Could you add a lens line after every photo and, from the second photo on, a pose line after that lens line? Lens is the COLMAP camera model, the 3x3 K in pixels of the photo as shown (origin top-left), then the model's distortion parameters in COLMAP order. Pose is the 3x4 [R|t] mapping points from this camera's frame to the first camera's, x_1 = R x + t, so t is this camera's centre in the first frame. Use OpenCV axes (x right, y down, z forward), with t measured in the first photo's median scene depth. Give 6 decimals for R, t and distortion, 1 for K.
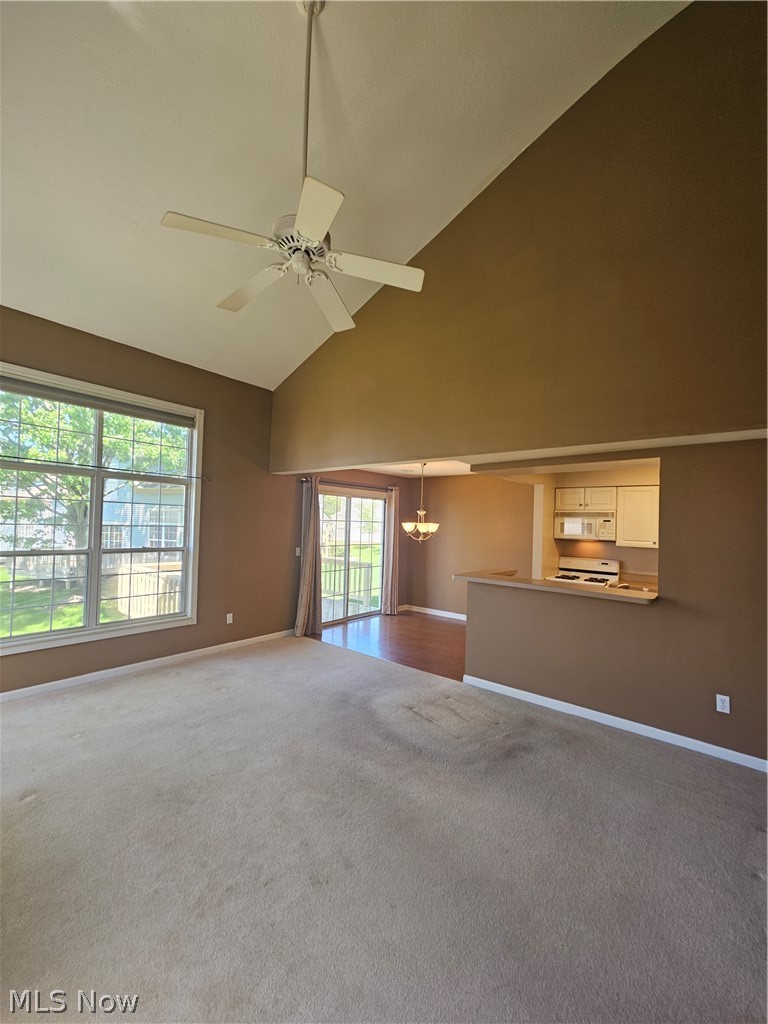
lens RADIAL K [[417.7, 0, 392.0], [0, 417.7, 515.5], [0, 0, 1]] dist [0.011162, -0.009342]
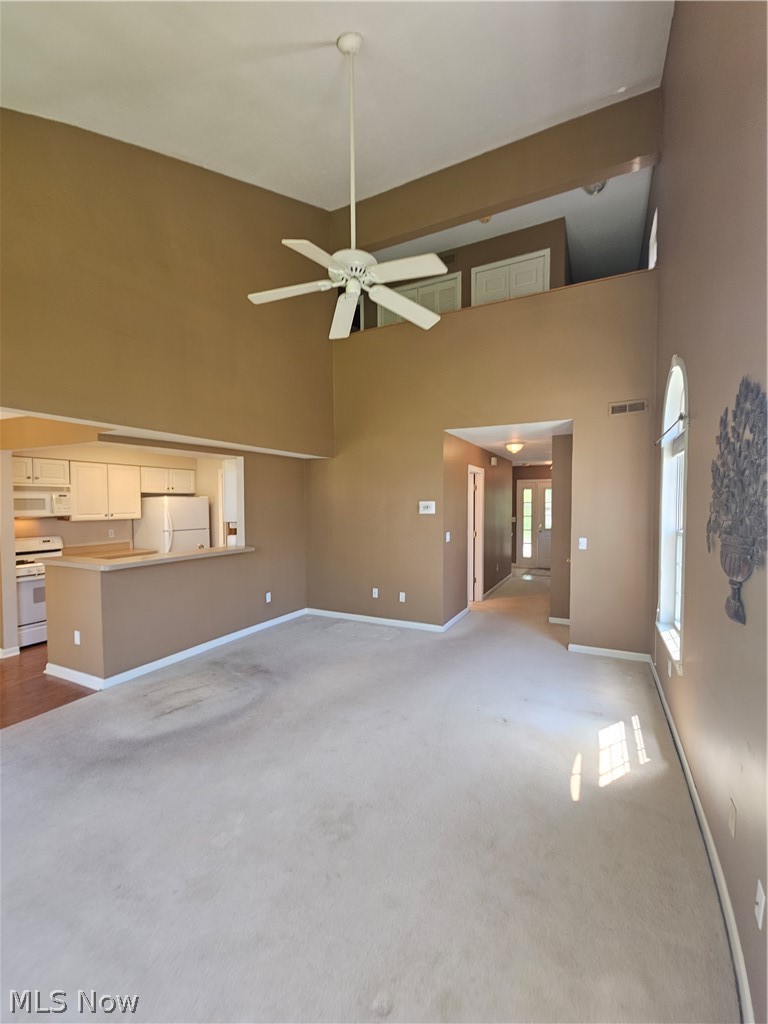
lens RADIAL K [[421.0, 0, 387.1], [0, 421.0, 516.9], [0, 0, 1]] dist [0.007187, -0.000379]
pose [[-0.204901, -0.063828, 0.976699, -0.671481], [-0.023355, 0.997906, 0.060314, -0.016408], [-0.978504, -0.010452, -0.205963, 0.536945]]
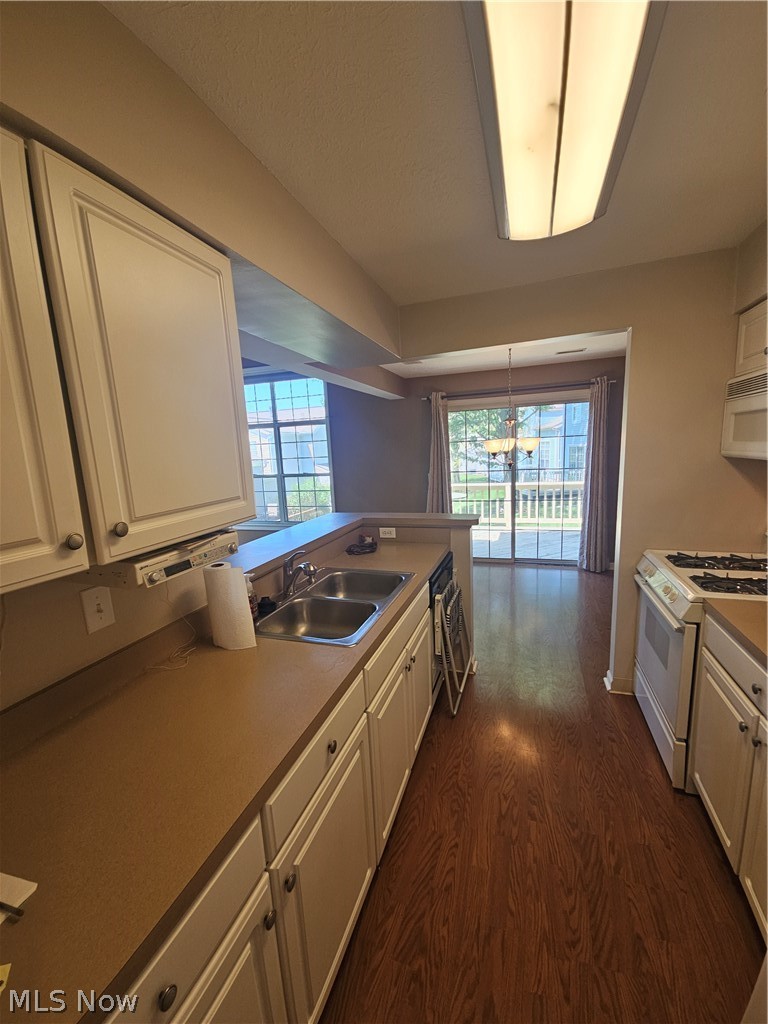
lens RADIAL K [[421.0, 0, 387.1], [0, 421.0, 516.9], [0, 0, 1]] dist [0.007187, -0.000379]
pose [[0.340205, 0.106287, -0.934325, 0.787292], [0.075664, 0.987276, 0.139861, 0.039920], [0.937302, -0.118276, 0.327834, 0.706826]]
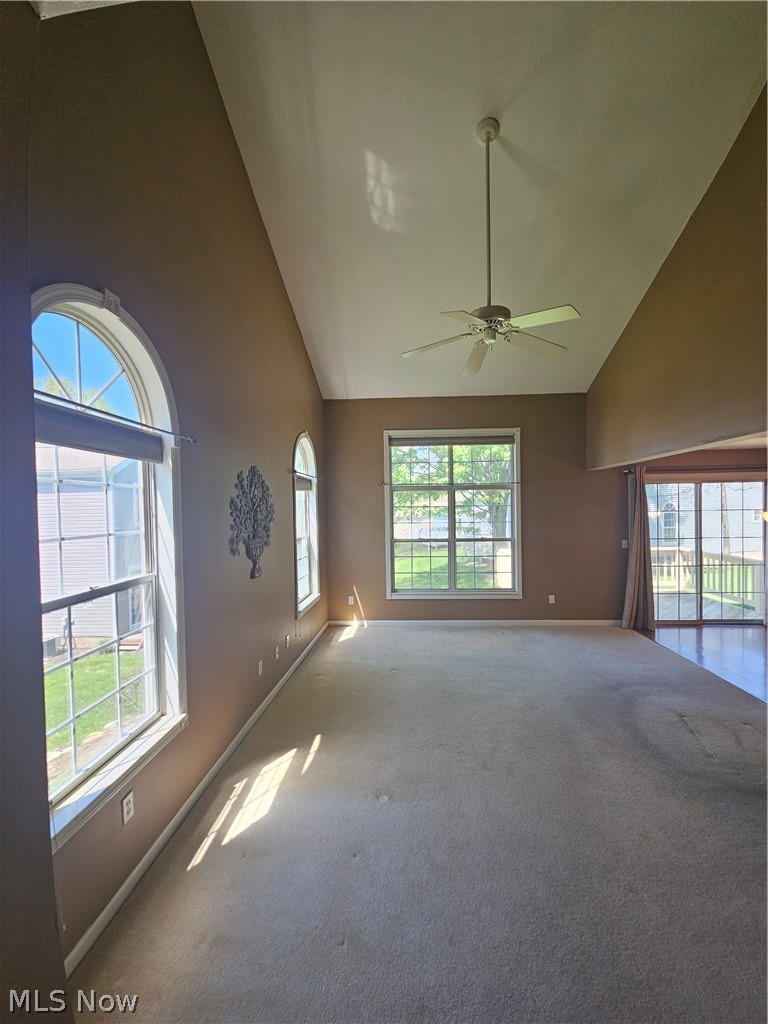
lens RADIAL K [[417.7, 0, 392.0], [0, 417.7, 515.5], [0, 0, 1]] dist [0.011162, -0.009342]
pose [[0.584887, -0.025425, -0.810716, 0.323672], [0.049954, 0.998740, 0.004718, -0.017266], [0.809575, -0.043258, 0.585420, -0.039778]]
